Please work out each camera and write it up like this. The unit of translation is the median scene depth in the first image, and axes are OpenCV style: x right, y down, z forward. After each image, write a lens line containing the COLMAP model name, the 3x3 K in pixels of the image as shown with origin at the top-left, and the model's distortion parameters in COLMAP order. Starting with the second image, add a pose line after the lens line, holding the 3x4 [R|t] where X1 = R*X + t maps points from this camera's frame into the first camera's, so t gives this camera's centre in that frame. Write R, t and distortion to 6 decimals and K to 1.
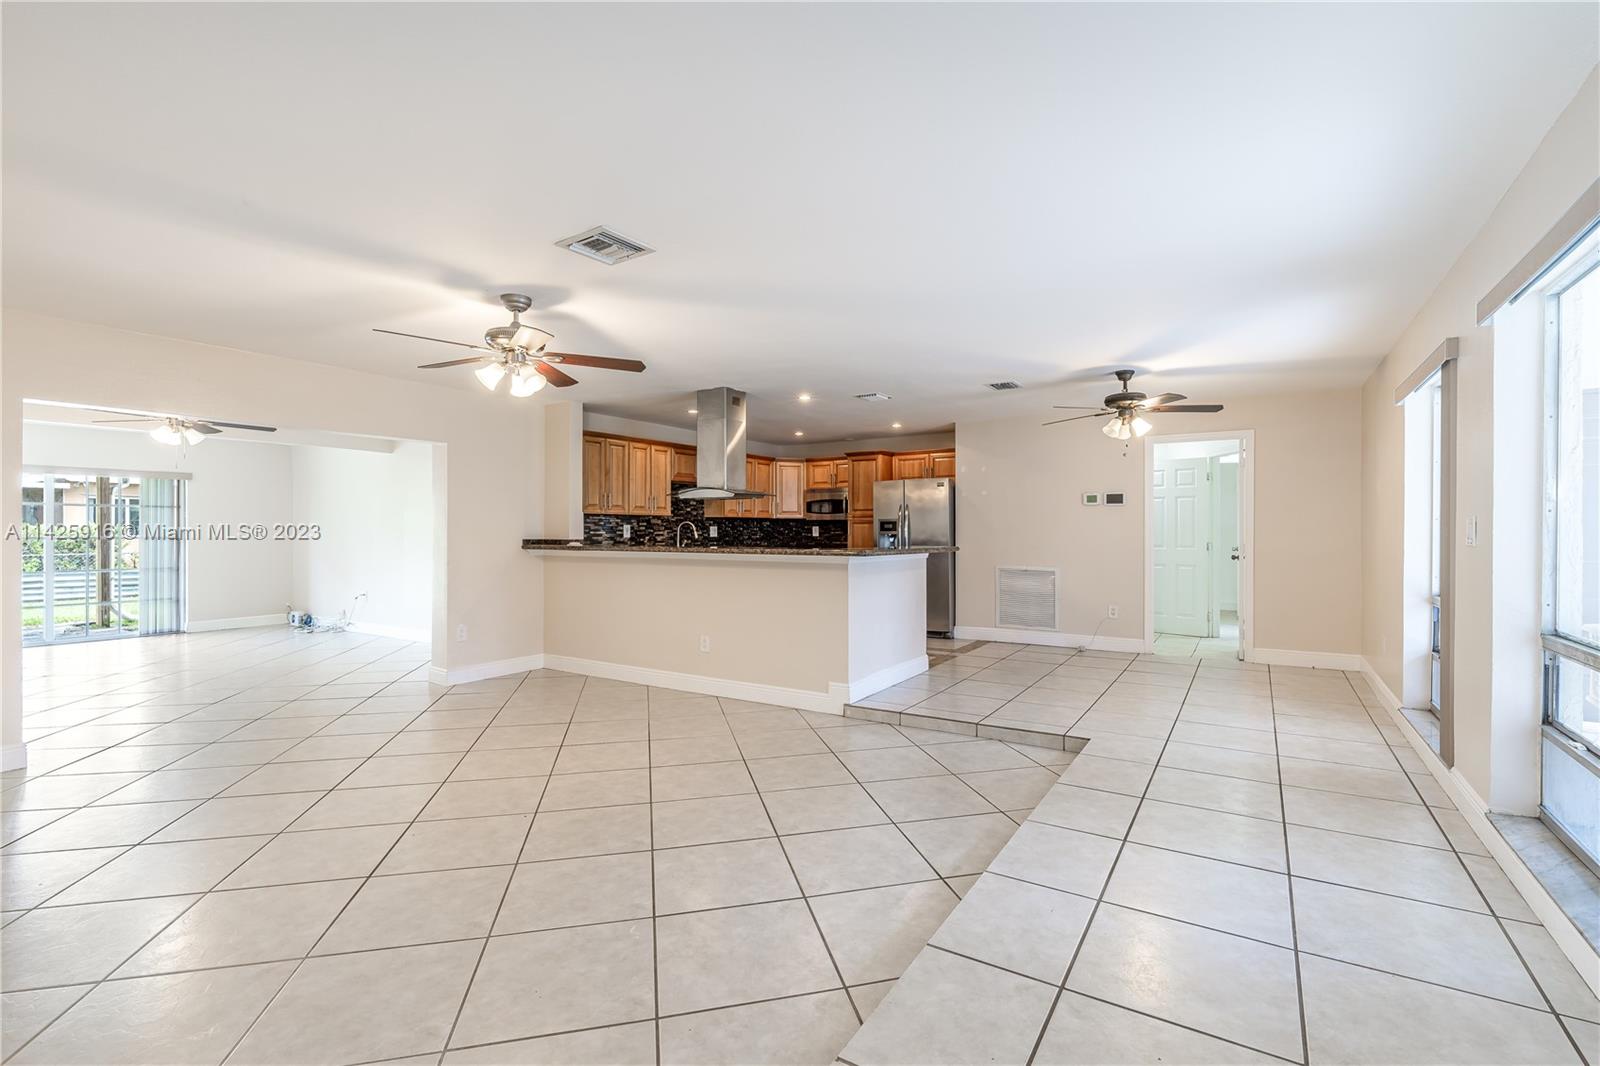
lens RADIAL K [[712.0, 0, 803.8], [0, 712.0, 533.2], [0, 0, 1]] dist [-0.001527, -0.000548]
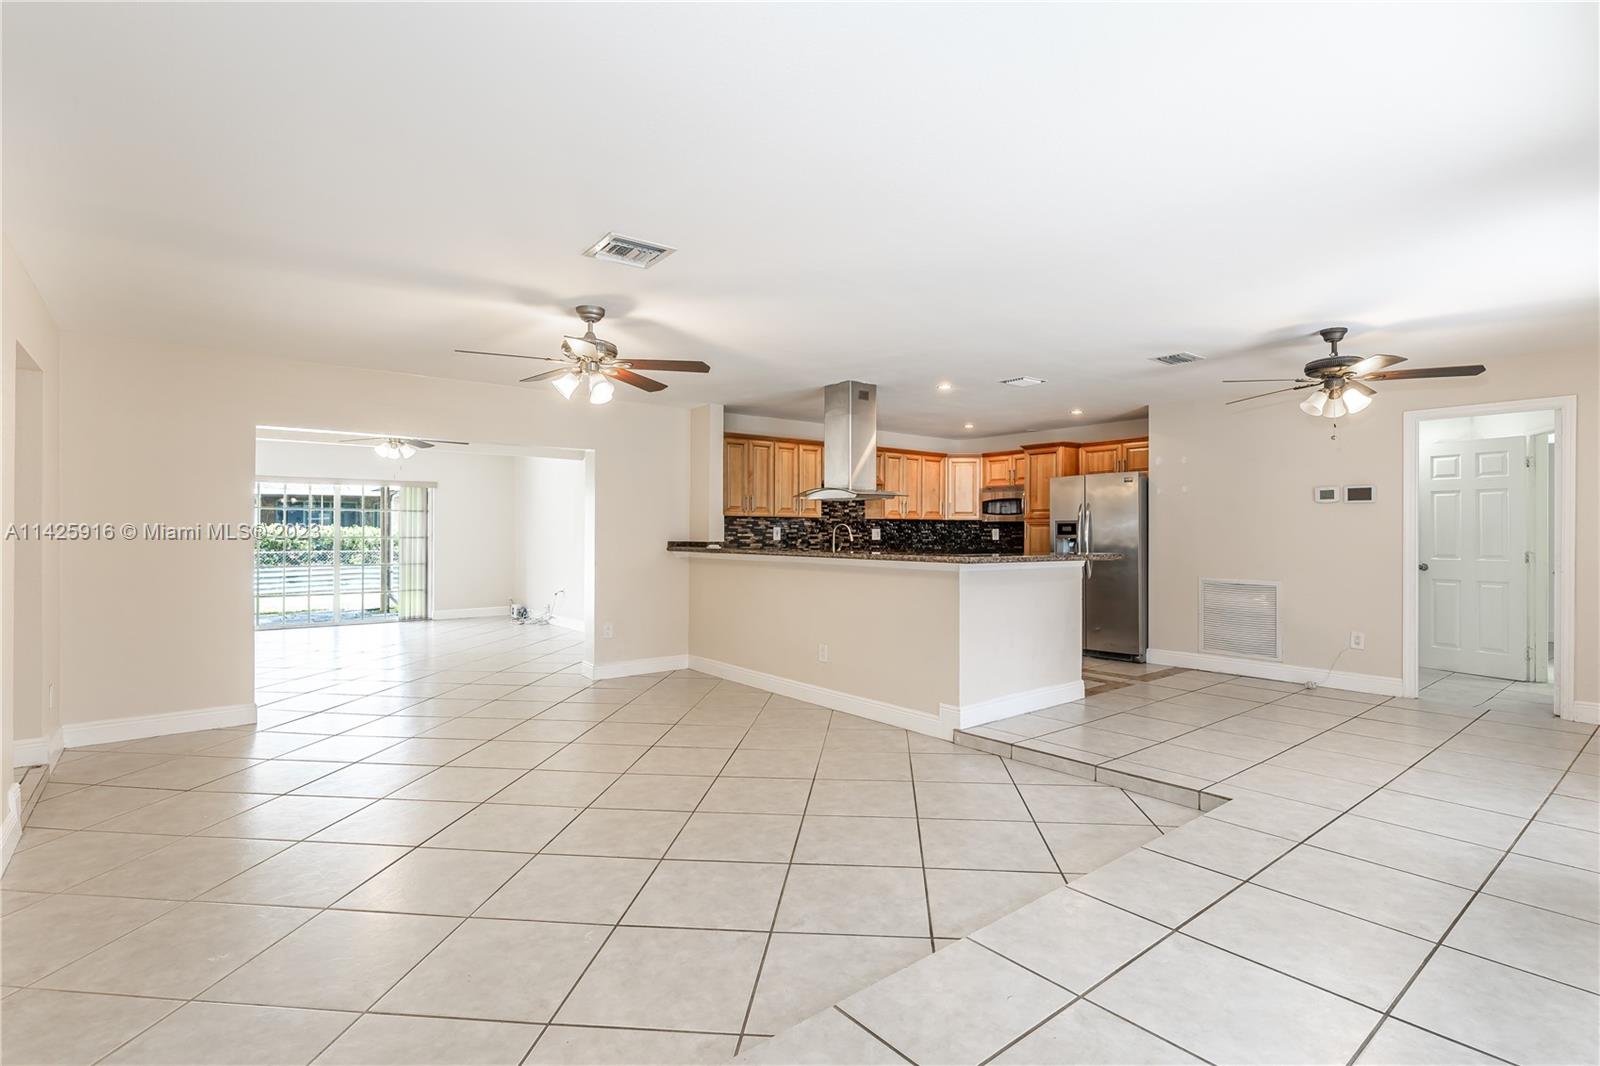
lens RADIAL K [[759.3, 0, 803.3], [0, 759.3, 531.3], [0, 0, 1]] dist [0.000279, -0.000614]
pose [[0.948017, 0.002803, -0.318206, 0.126479], [-0.004469, 0.999980, -0.004506, -0.001626], [0.318187, 0.005694, 0.948011, 0.026819]]
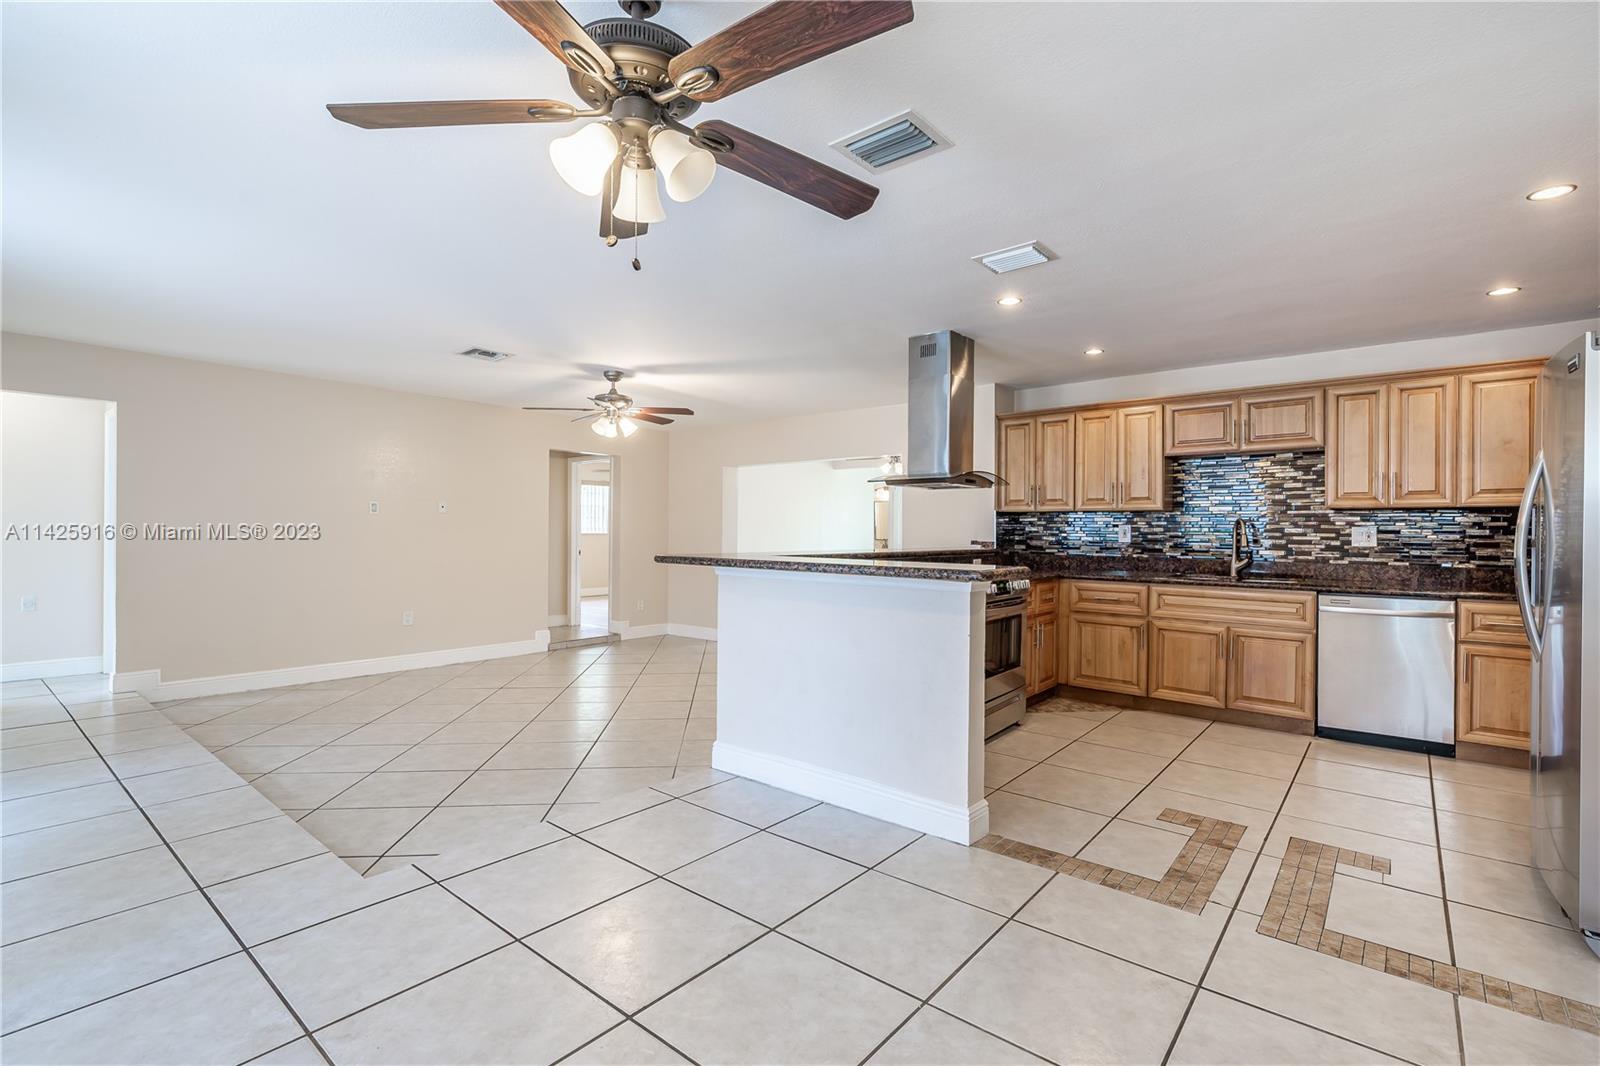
lens RADIAL K [[725.8, 0, 804.1], [0, 725.8, 532.8], [0, 0, 1]] dist [0.001341, 0.000036]
pose [[-0.126623, 0.000314, -0.991951, 0.556490], [-0.012418, 0.999921, 0.001901, -0.001408], [0.991873, 0.012559, -0.126609, 0.837404]]
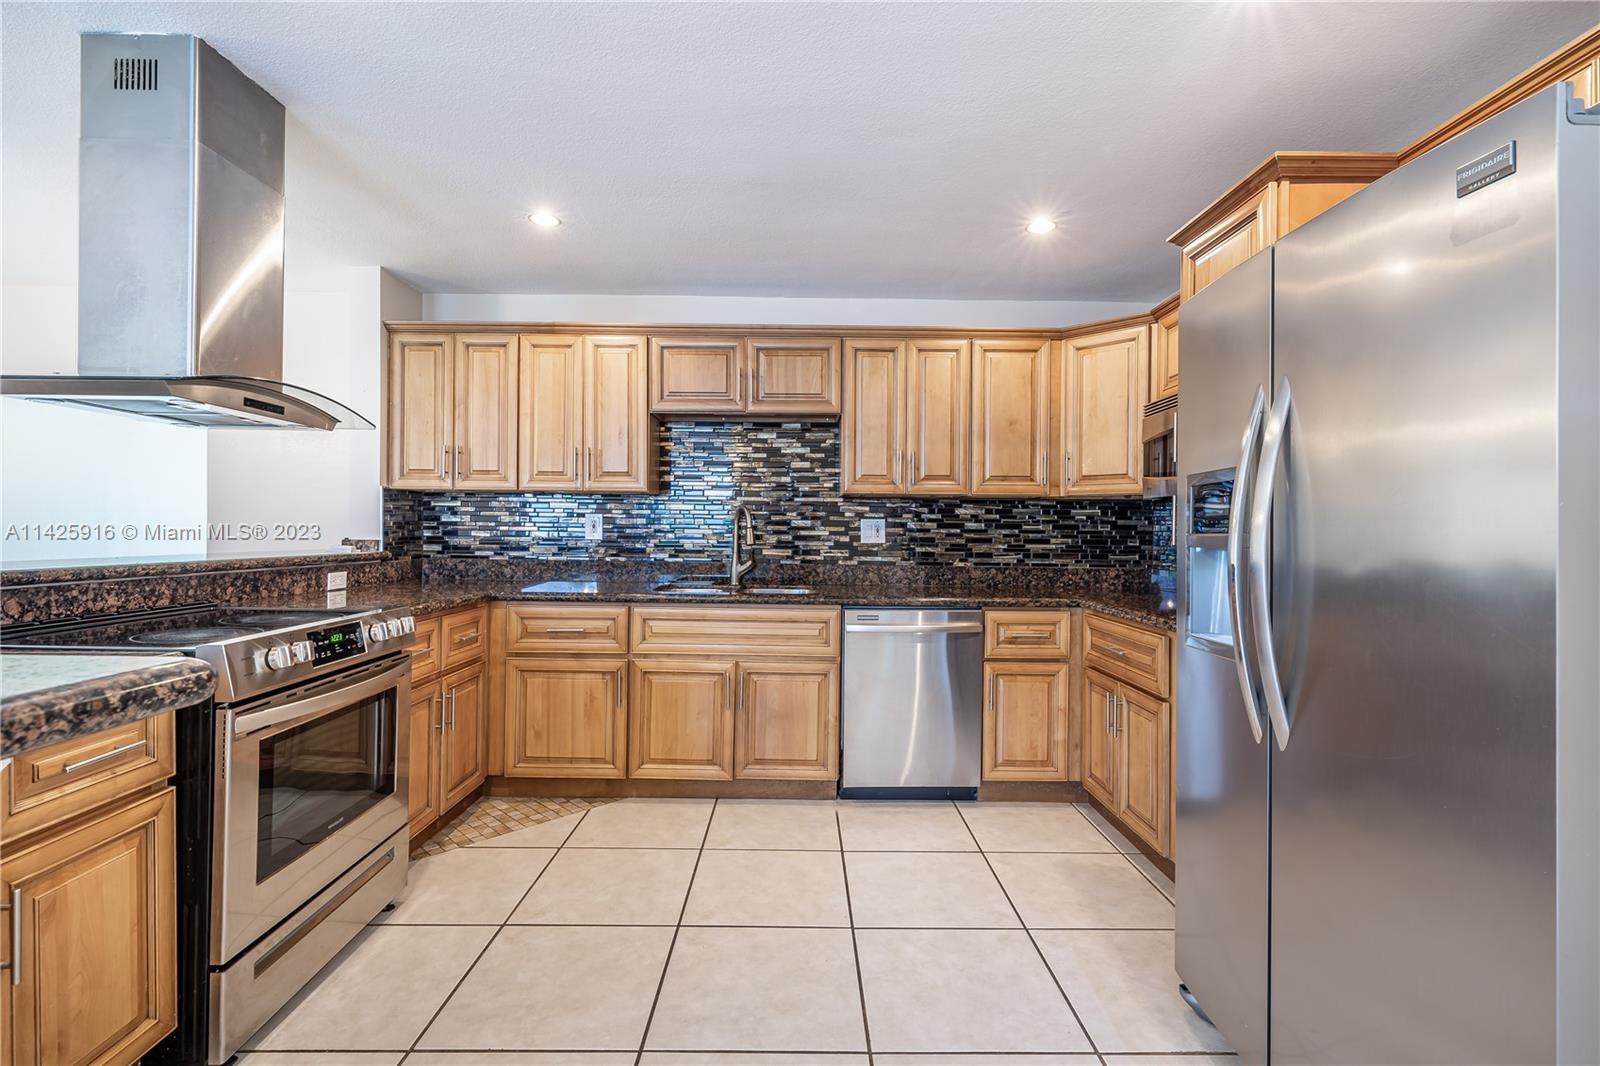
lens RADIAL K [[725.8, 0, 804.1], [0, 725.8, 532.8], [0, 0, 1]] dist [0.001341, 0.000036]
pose [[0.540980, 0.007403, -0.841003, 0.263839], [-0.013620, 0.999907, 0.000040, -0.000946], [0.840925, 0.011433, 0.541031, 0.923926]]
